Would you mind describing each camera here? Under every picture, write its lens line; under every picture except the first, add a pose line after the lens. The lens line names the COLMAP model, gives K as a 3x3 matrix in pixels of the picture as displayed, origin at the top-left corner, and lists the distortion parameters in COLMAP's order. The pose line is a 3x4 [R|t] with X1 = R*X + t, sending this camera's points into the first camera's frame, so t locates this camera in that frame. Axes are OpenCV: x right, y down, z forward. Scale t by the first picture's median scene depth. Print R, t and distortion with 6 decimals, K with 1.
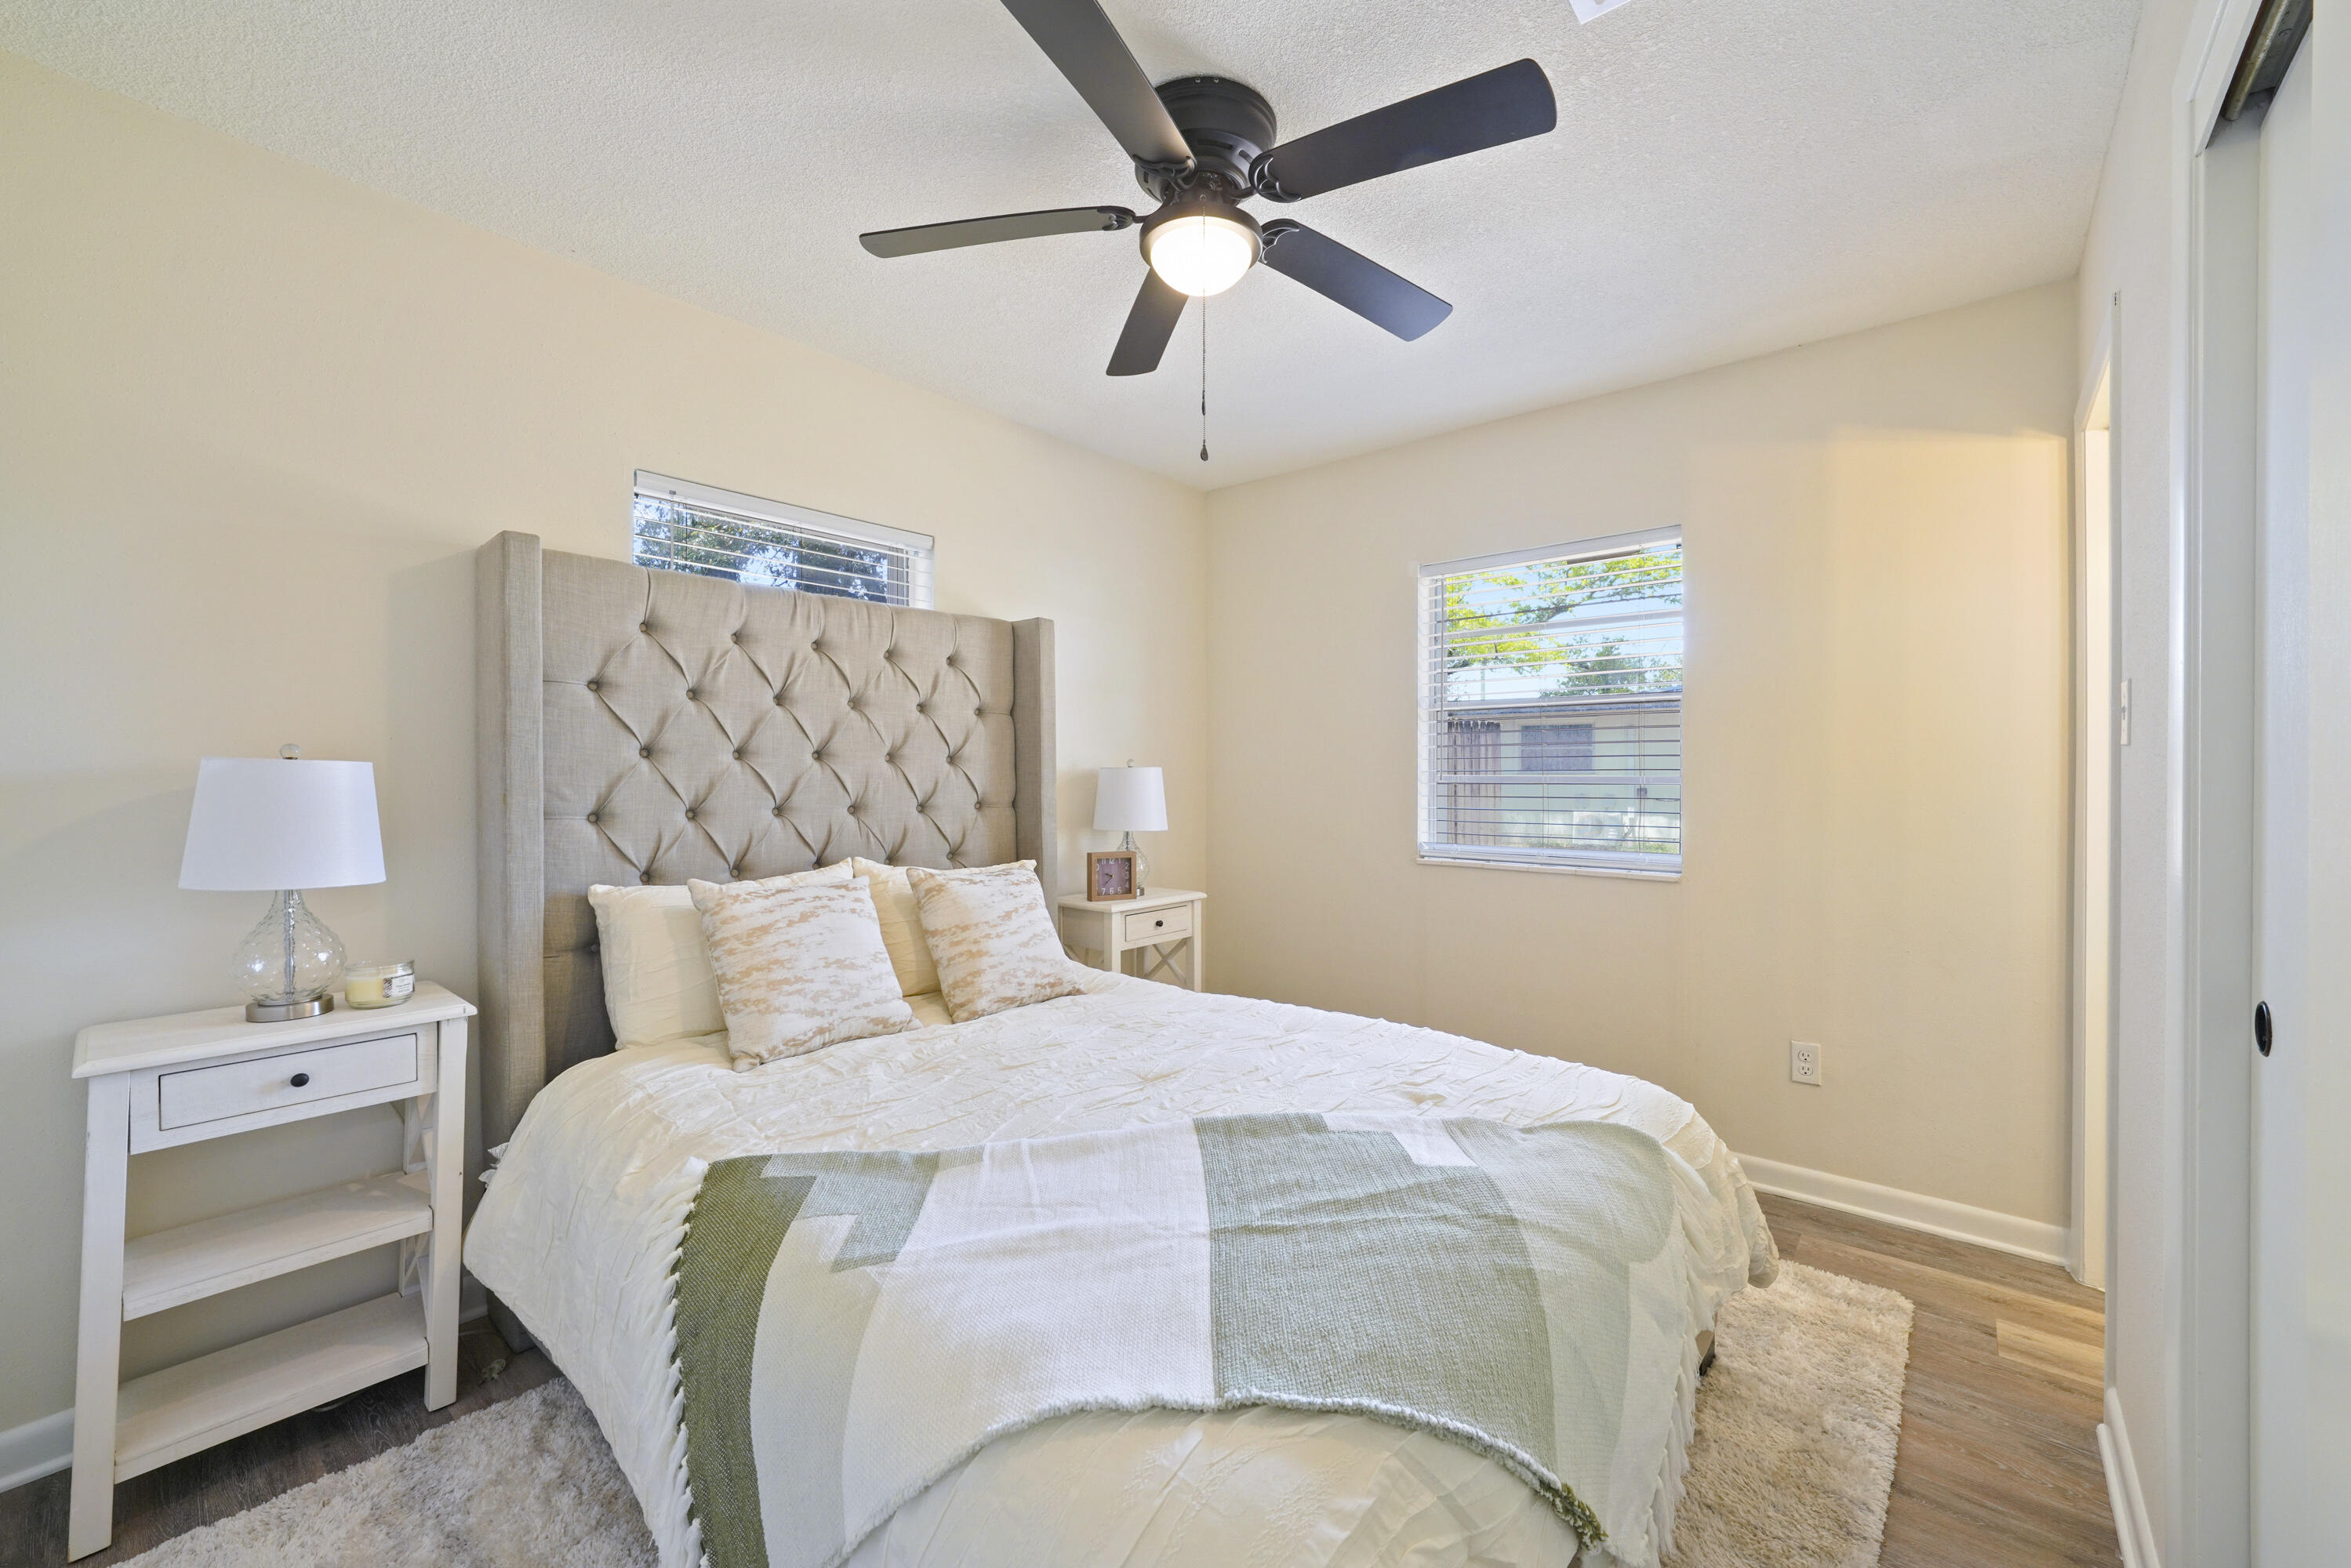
lens RADIAL K [[921.1, 0, 1180.9], [0, 921.1, 782.0], [0, 0, 1]] dist [-0.005237, 0.000200]
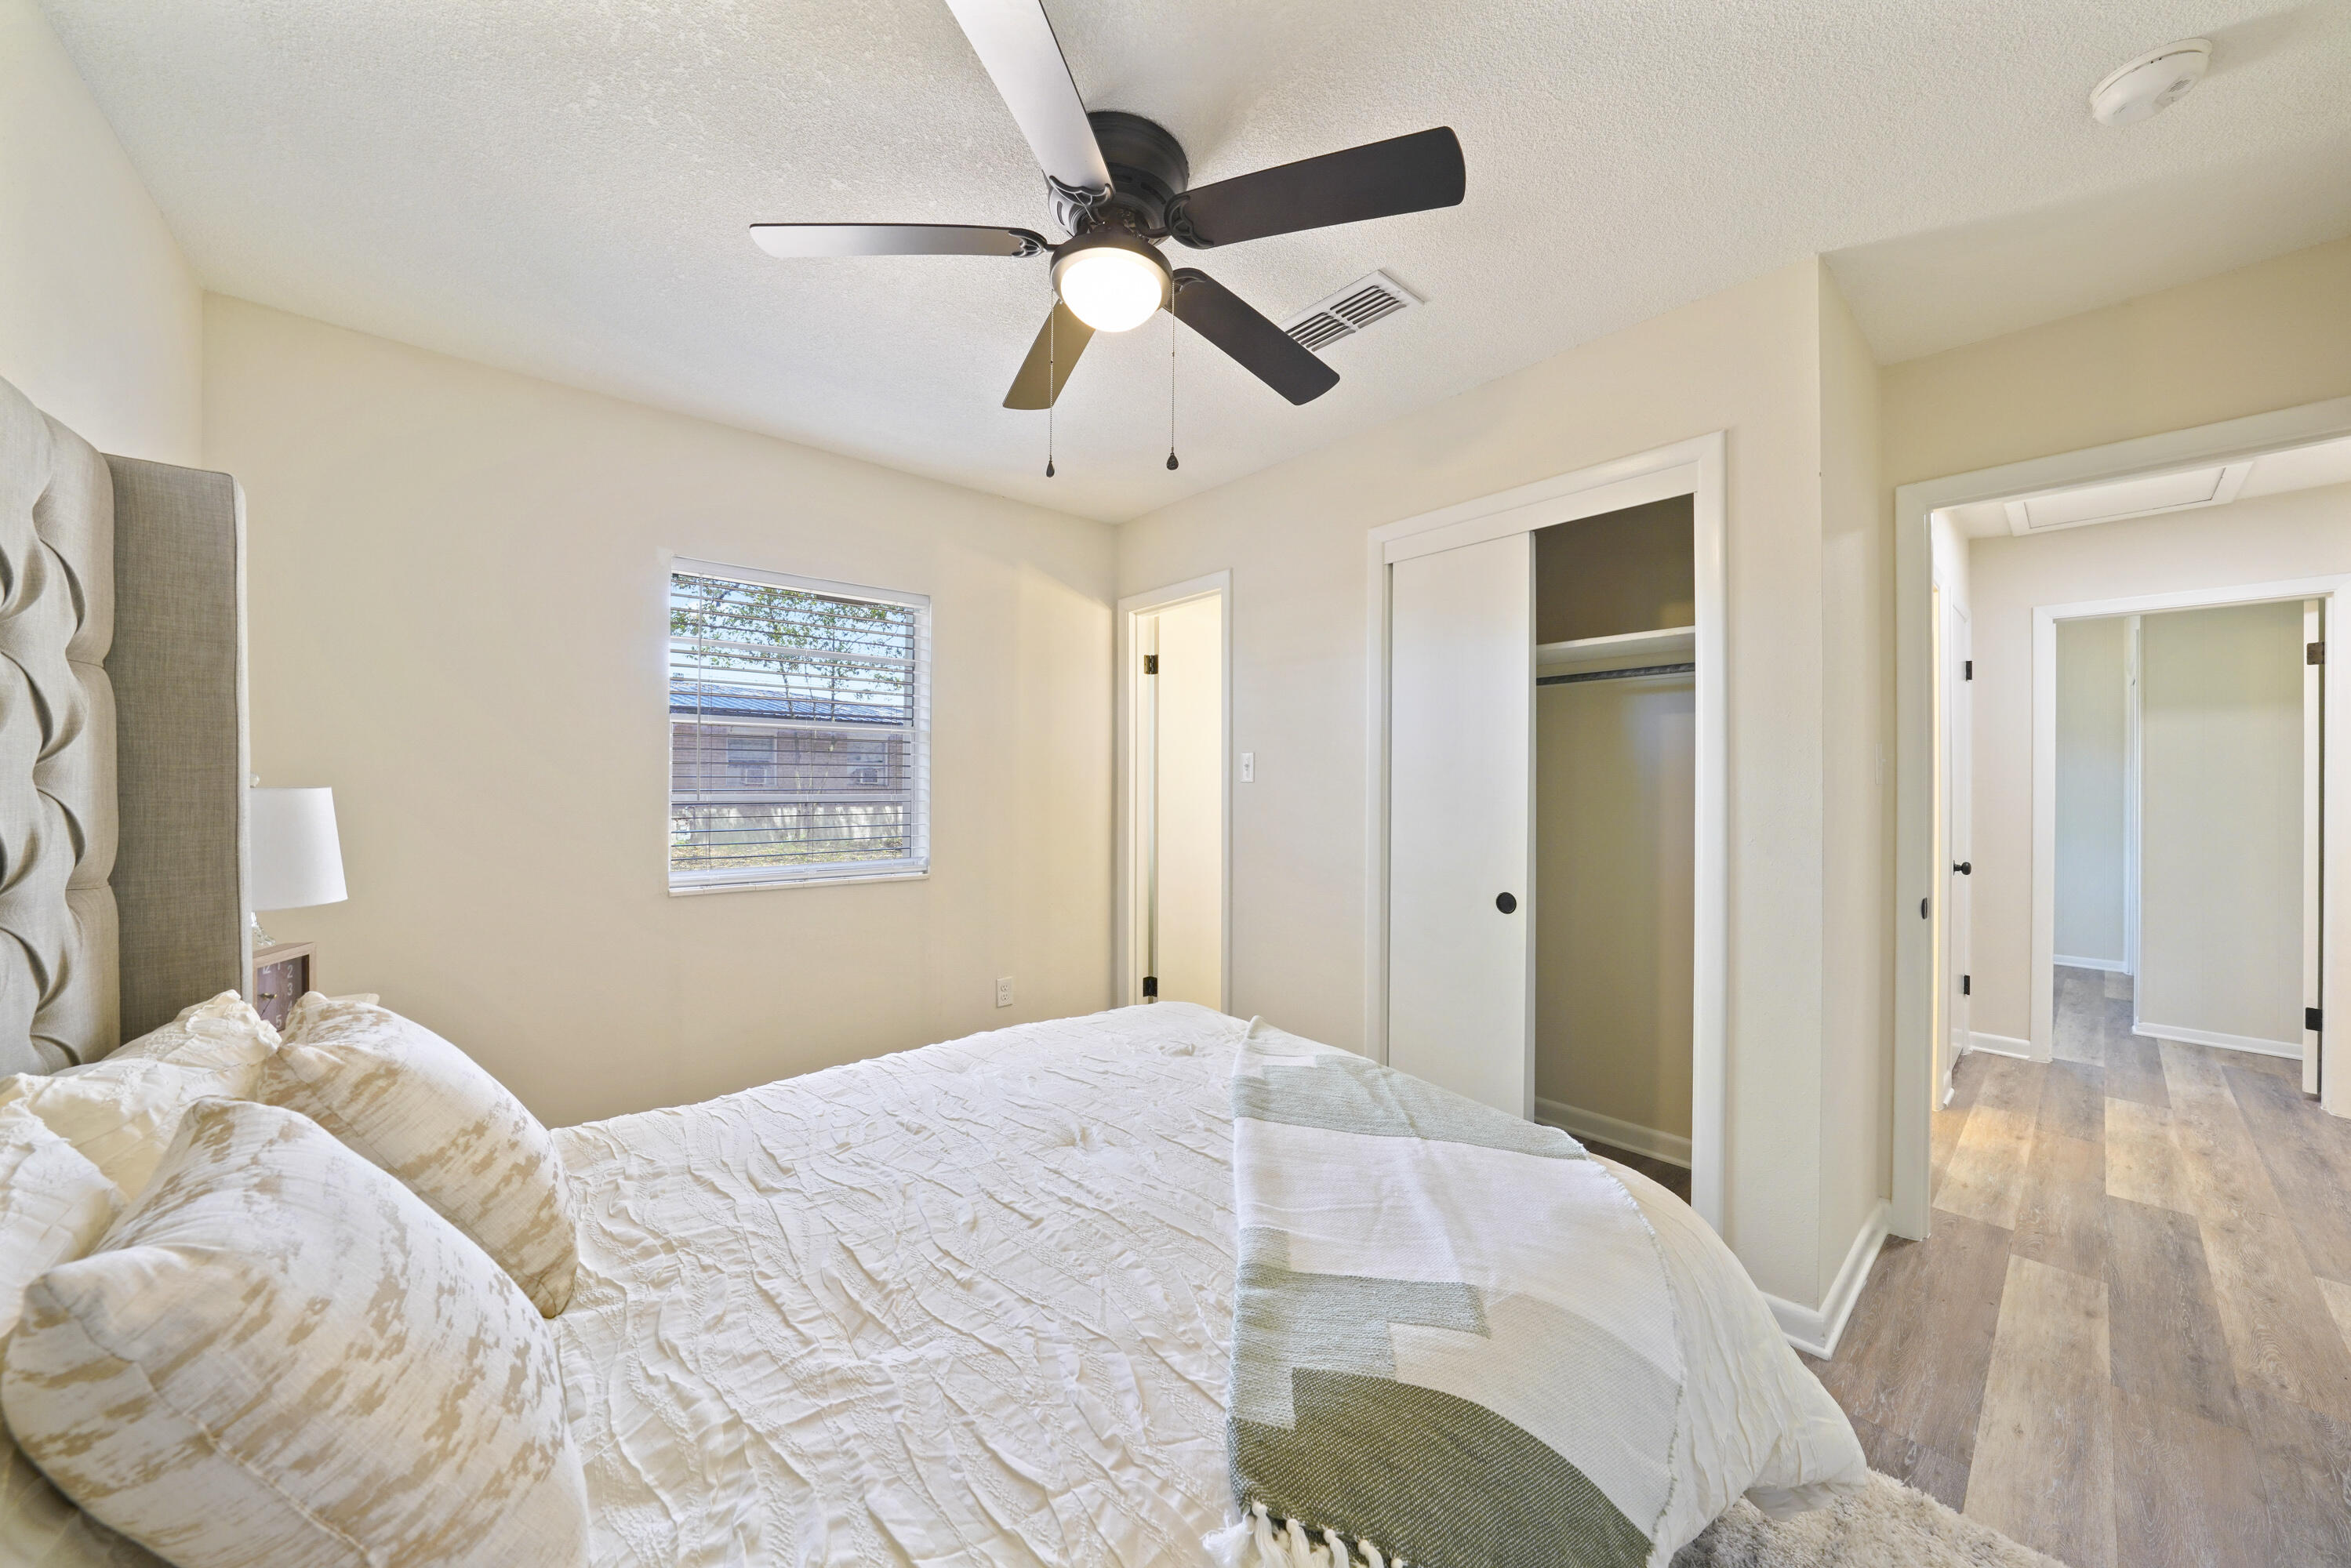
lens RADIAL K [[828.5, 0, 1178.6], [0, 828.5, 790.2], [0, 0, 1]] dist [-0.015248, 0.001786]
pose [[0.143060, -0.007465, 0.989686, -0.684509], [0.001870, 0.999972, 0.007272, -0.026817], [-0.989712, 0.000810, 0.143070, 0.642189]]
